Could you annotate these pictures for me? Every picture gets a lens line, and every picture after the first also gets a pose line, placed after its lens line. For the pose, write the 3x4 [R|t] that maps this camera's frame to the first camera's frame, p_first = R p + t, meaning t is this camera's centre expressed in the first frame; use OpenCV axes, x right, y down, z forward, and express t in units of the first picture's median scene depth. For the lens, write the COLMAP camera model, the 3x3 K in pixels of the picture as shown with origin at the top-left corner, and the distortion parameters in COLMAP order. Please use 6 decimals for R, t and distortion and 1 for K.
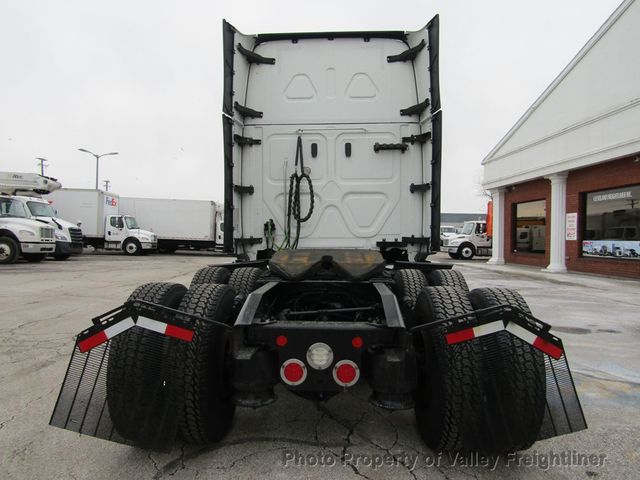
lens RADIAL K [[447.2, 0, 320.3], [0, 447.2, 236.4], [0, 0, 1]] dist [-0.026217, 0.007062]
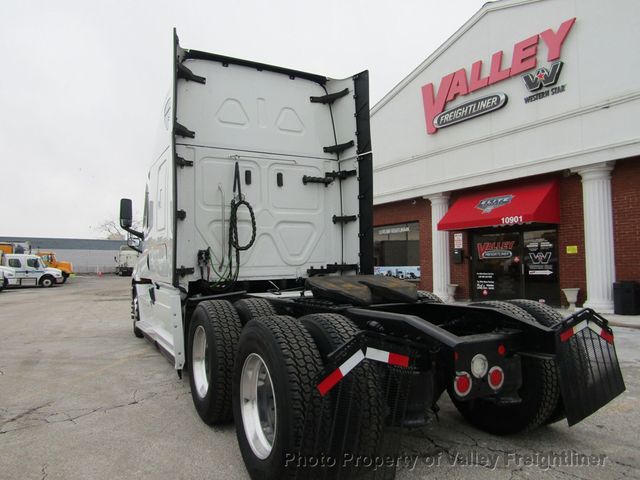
lens RADIAL K [[447.2, 0, 315.8], [0, 447.2, 236.8], [0, 0, 1]] dist [-0.026217, 0.007062]
pose [[0.862750, 0.016004, 0.505378, -0.382520], [0.017622, 0.997940, -0.061684, 0.000844], [-0.505324, 0.062123, 0.860690, 0.087014]]
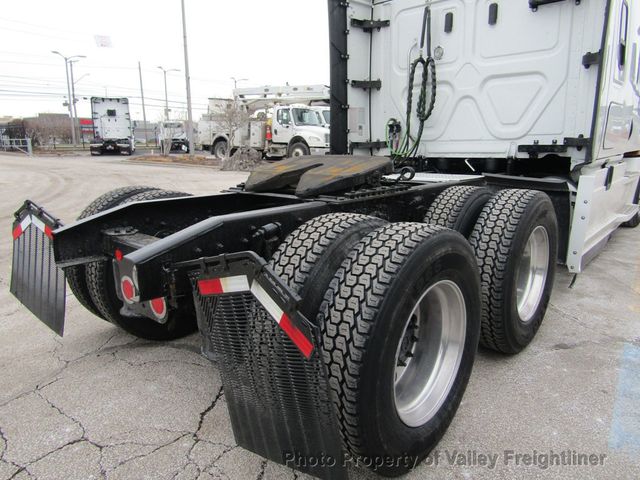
lens RADIAL K [[447.2, 0, 321.9], [0, 447.2, 240.8], [0, 0, 1]] dist [-0.026217, 0.007062]
pose [[0.779723, 0.123333, -0.613858, 0.329527], [0.015385, 0.976338, 0.215703, 0.003204], [0.625936, -0.177632, 0.759375, 0.227983]]
